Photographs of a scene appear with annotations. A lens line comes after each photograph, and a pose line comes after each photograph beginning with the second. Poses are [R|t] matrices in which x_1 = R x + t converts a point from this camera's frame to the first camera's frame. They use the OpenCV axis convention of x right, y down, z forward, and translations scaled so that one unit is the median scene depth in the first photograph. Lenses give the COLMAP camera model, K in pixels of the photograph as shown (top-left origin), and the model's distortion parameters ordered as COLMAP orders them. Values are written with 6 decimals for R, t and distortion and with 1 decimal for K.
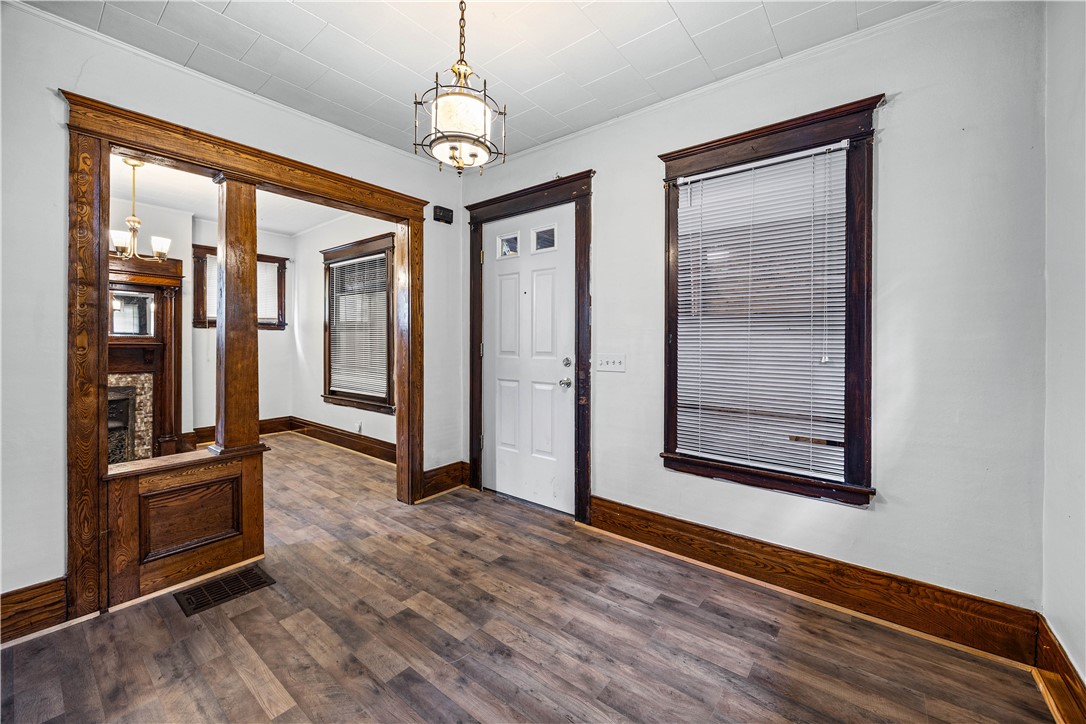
lens RADIAL K [[424.1, 0, 564.0], [0, 424.1, 344.4], [0, 0, 1]] dist [-0.001654, -0.000283]
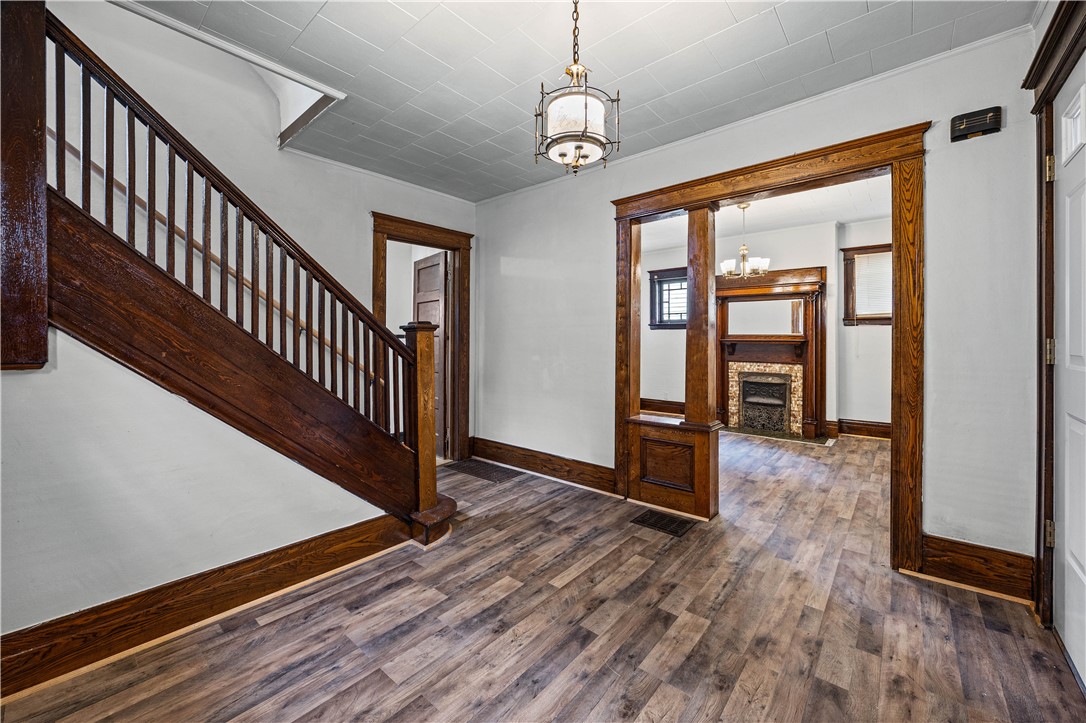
lens RADIAL K [[419.1, 0, 548.5], [0, 419.1, 347.2], [0, 0, 1]] dist [-0.009904, 0.000250]
pose [[-0.053609, 0.015772, -0.998437, 0.479557], [-0.002814, 0.999869, 0.015946, 0.000083], [0.998558, 0.003665, -0.053557, 0.629786]]
